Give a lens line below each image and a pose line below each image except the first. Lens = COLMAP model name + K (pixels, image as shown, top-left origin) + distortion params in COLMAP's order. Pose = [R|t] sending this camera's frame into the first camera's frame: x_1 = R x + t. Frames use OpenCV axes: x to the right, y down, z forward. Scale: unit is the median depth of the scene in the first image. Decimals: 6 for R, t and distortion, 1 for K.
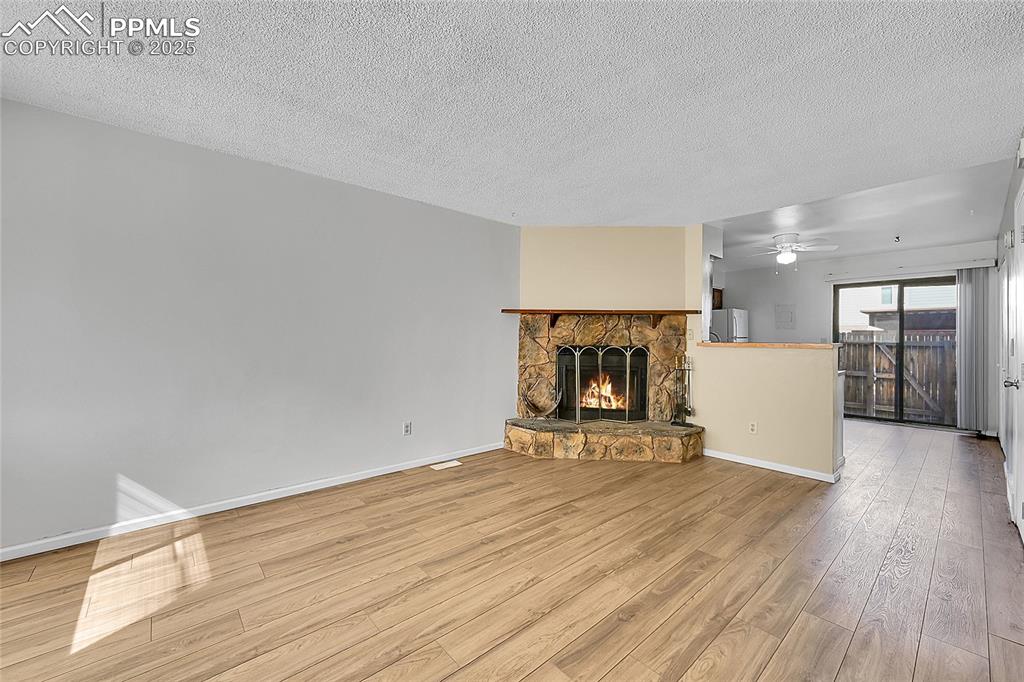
lens RADIAL K [[406.6, 0, 515.0], [0, 406.6, 339.5], [0, 0, 1]] dist [-0.001289, -0.000209]
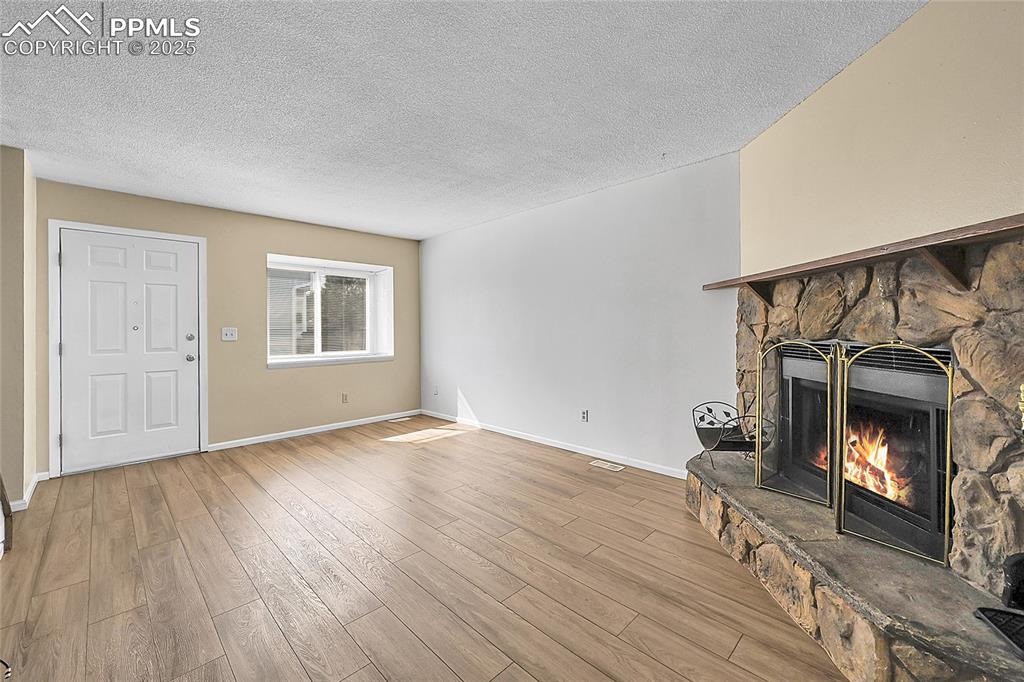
lens RADIAL K [[411.8, 0, 512.7], [0, 411.8, 327.3], [0, 0, 1]] dist [0.000787, 0.000042]
pose [[0.061709, -0.011508, -0.998028, 0.654088], [0.003675, 0.999929, -0.011303, 0.004356], [0.998087, -0.002970, 0.061747, 0.631497]]
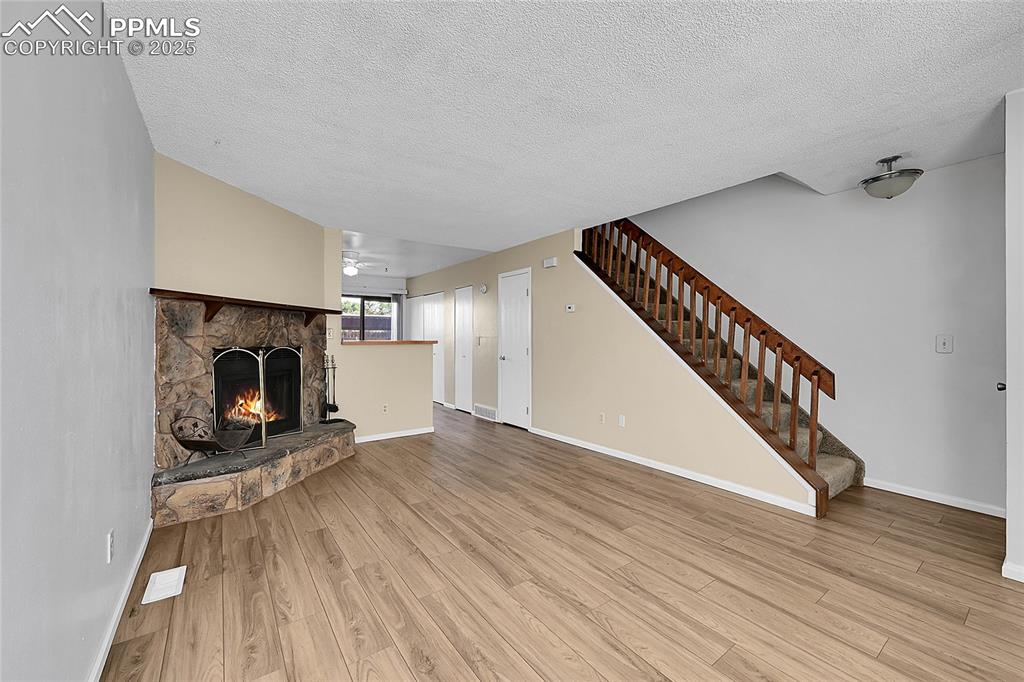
lens RADIAL K [[406.6, 0, 515.0], [0, 406.6, 339.5], [0, 0, 1]] dist [-0.001289, -0.000209]
pose [[0.090902, -0.010201, 0.995808, -0.557272], [0.001981, 0.999947, 0.010063, -0.006630], [-0.995858, 0.001058, 0.090918, 0.439385]]
